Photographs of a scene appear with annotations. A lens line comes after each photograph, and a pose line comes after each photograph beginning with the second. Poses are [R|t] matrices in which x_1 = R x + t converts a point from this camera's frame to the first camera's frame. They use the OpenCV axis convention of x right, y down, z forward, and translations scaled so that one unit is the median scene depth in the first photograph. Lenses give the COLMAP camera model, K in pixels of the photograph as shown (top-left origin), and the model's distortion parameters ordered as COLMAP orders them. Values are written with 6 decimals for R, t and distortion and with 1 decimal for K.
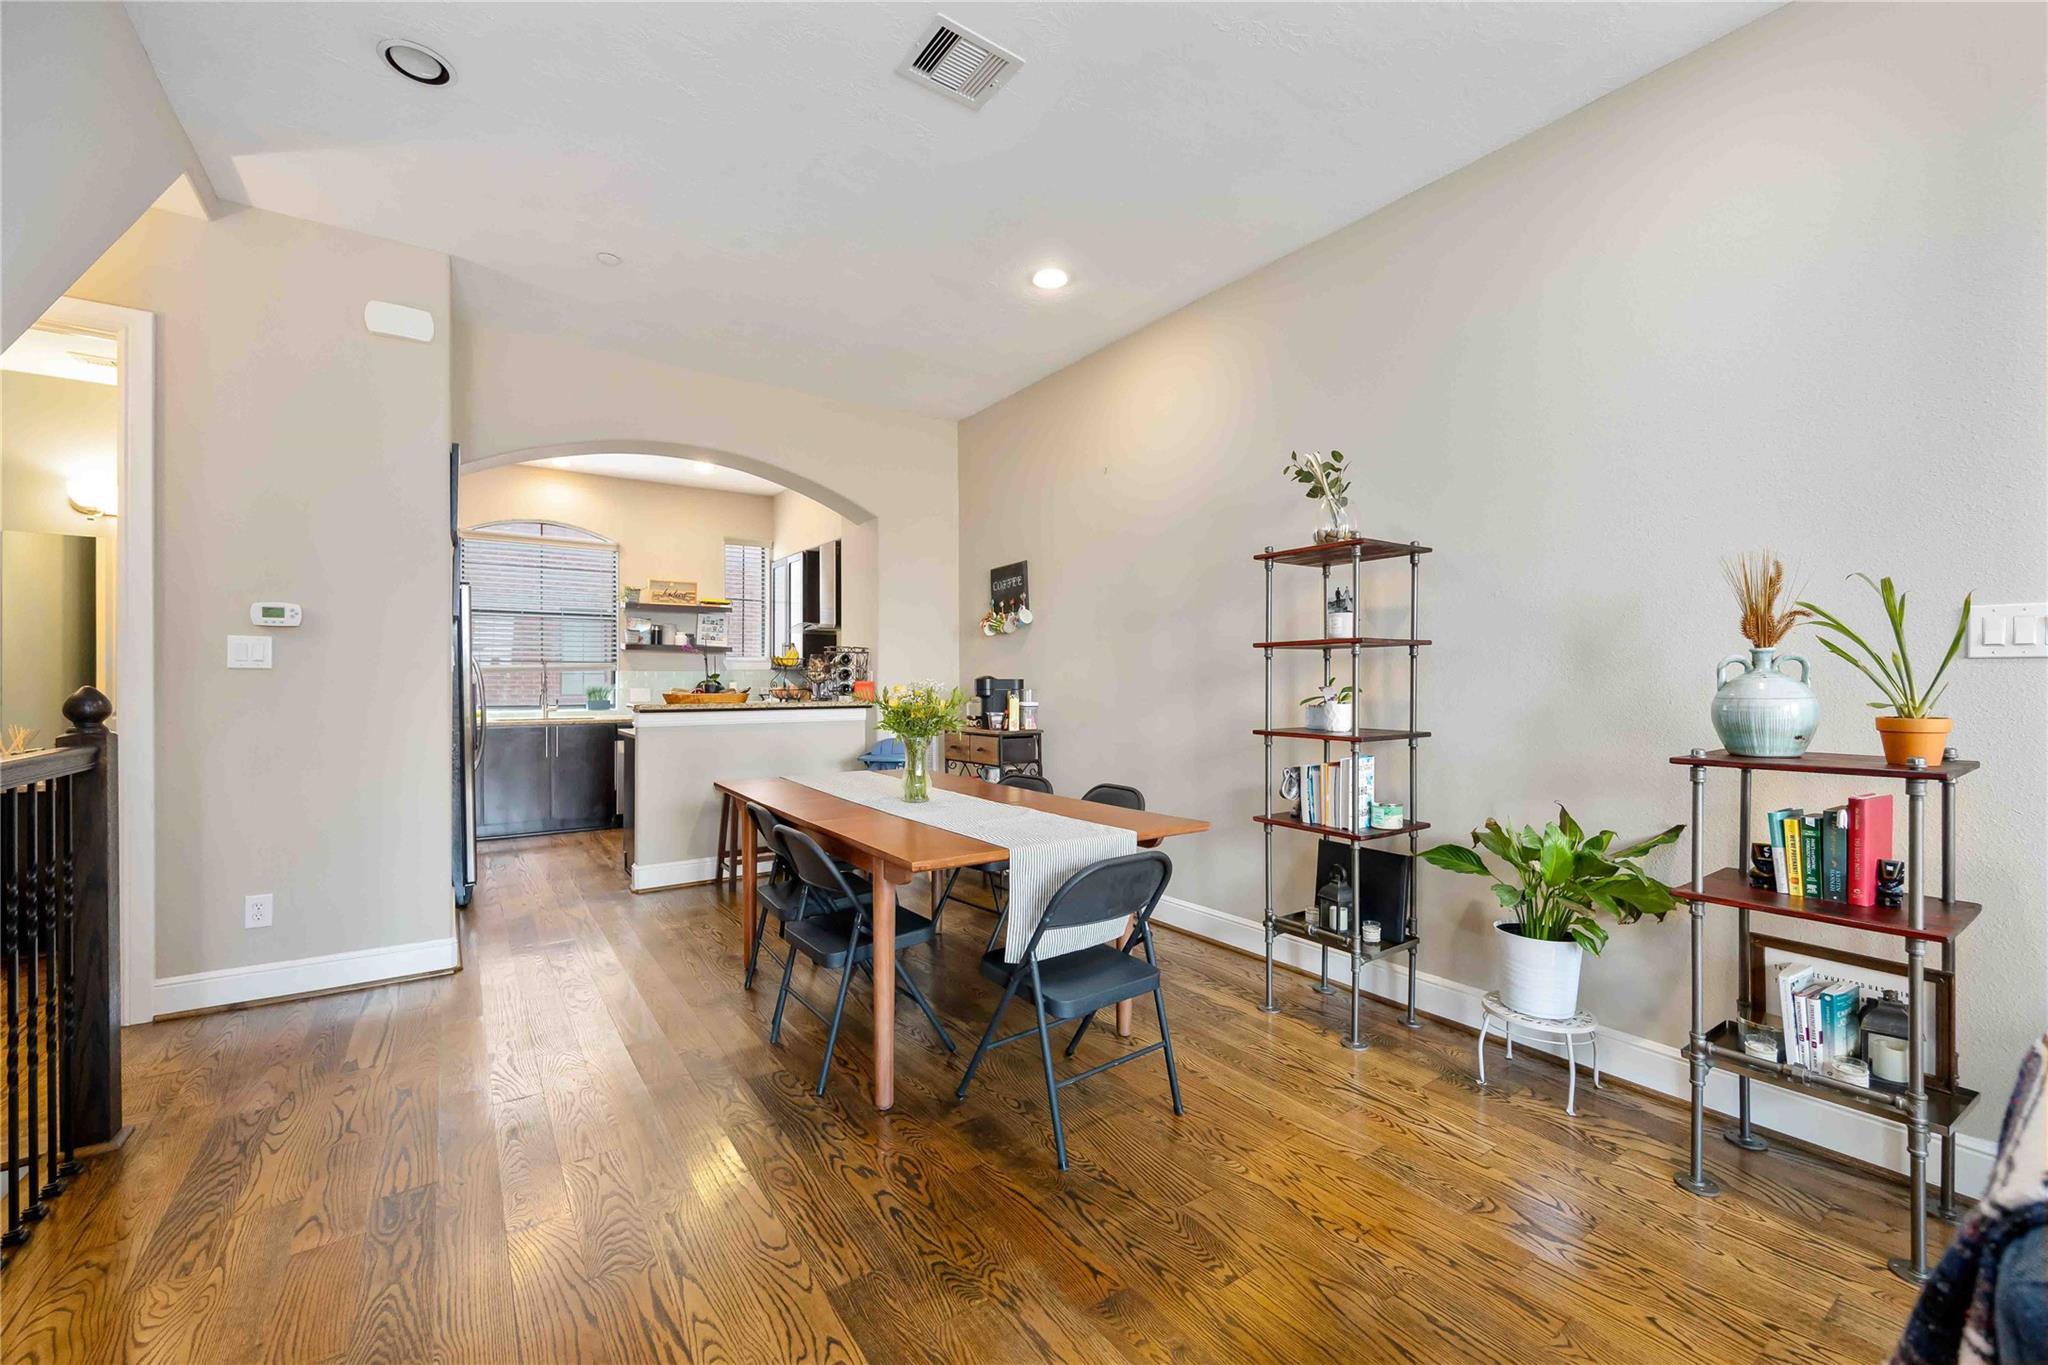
lens RADIAL K [[828.9, 0, 1020.4], [0, 828.9, 681.0], [0, 0, 1]] dist [-0.002704, 0.000257]
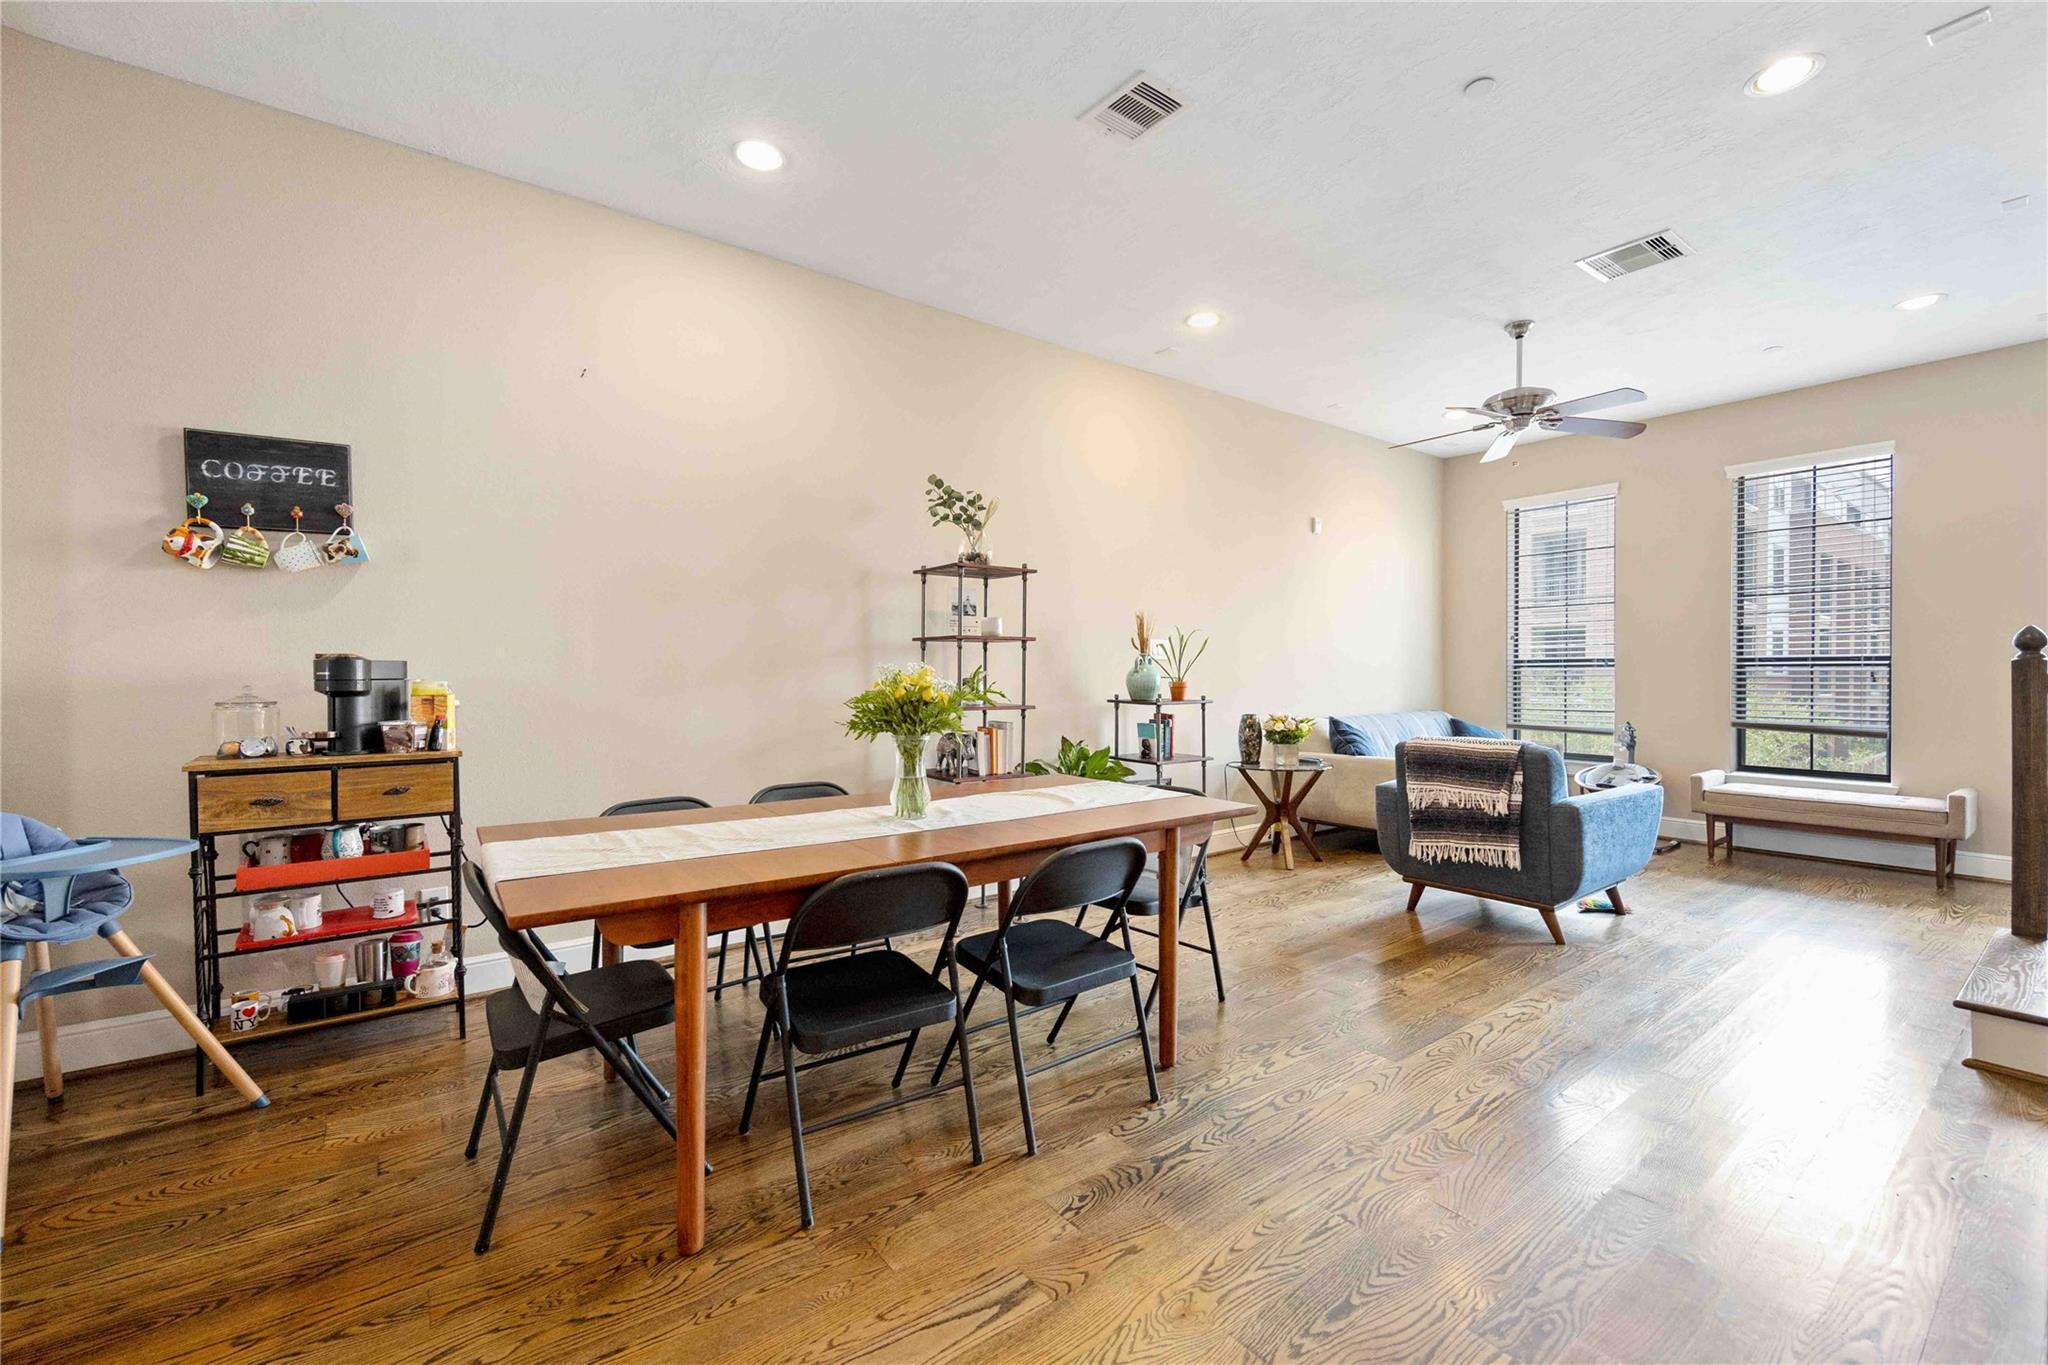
lens RADIAL K [[828.9, 0, 1025.3], [0, 828.9, 681.3], [0, 0, 1]] dist [-0.002704, 0.000257]
pose [[-0.033715, -0.005084, 0.999419, -0.561780], [0.004064, 0.999978, 0.005224, 0.011258], [-0.999423, 0.004237, -0.033694, 0.566759]]
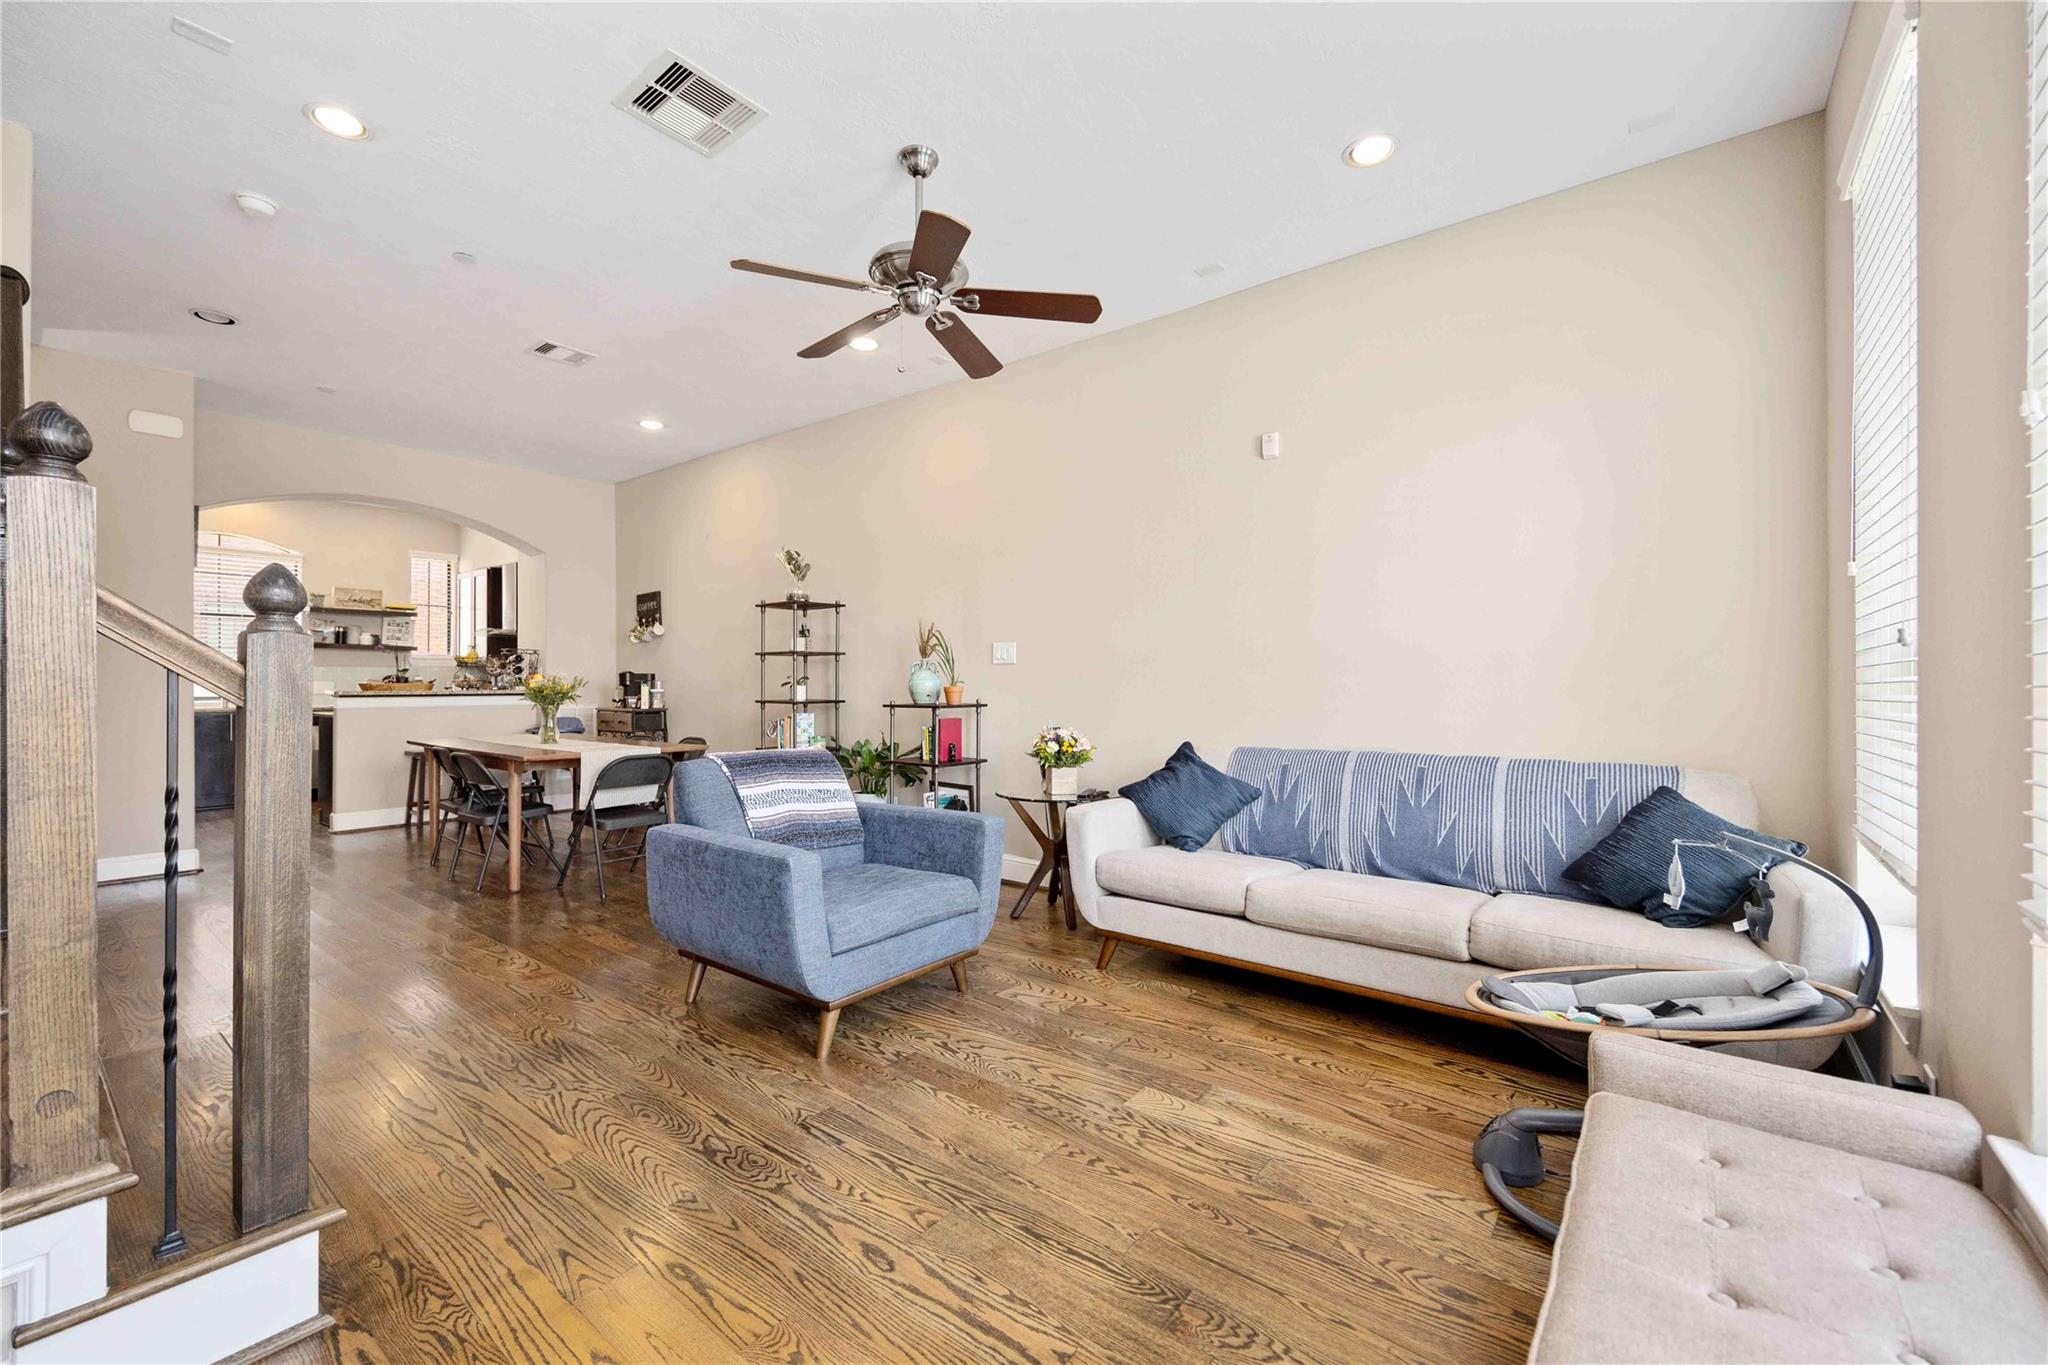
lens RADIAL K [[828.9, 0, 1022.2], [0, 828.9, 684.2], [0, 0, 1]] dist [-0.002704, 0.000257]
pose [[0.955479, 0.001557, 0.295056, 0.183844], [-0.002252, 0.999995, 0.002016, 0.011510], [-0.295051, -0.002590, 0.955478, -0.554054]]
